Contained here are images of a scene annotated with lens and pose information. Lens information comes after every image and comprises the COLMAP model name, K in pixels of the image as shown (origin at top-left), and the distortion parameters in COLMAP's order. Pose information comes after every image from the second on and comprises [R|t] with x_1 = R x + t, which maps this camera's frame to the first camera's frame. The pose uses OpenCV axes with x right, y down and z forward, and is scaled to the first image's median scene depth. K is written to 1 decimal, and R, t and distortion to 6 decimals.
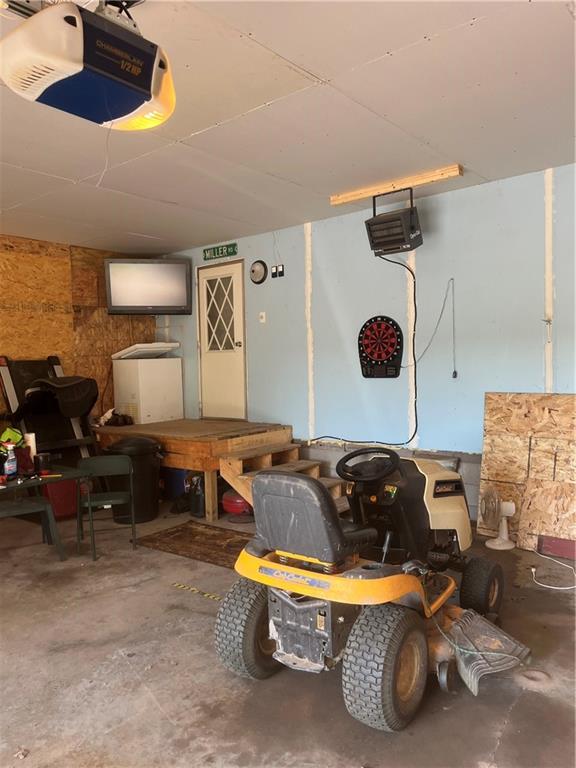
lens RADIAL K [[576.7, 0, 288.0], [0, 576.7, 384.0], [0, 0, 1]] dist [-0.001298, -0.000368]
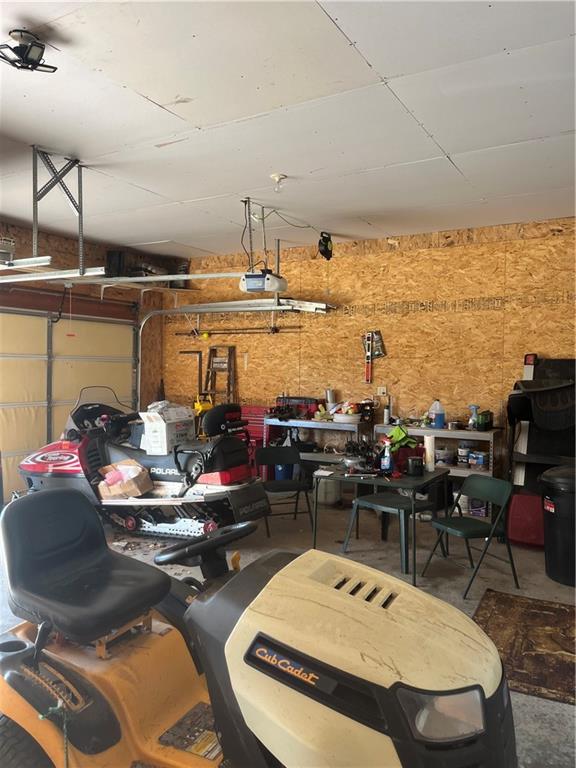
lens RADIAL K [[576.7, 0, 288.0], [0, 576.7, 384.0], [0, 0, 1]] dist [-0.001298, -0.000368]
pose [[0.145872, 0.056643, -0.987681, 0.443457], [-0.046983, 0.997630, 0.050274, -0.035434], [0.988187, 0.039070, 0.148188, 0.593312]]
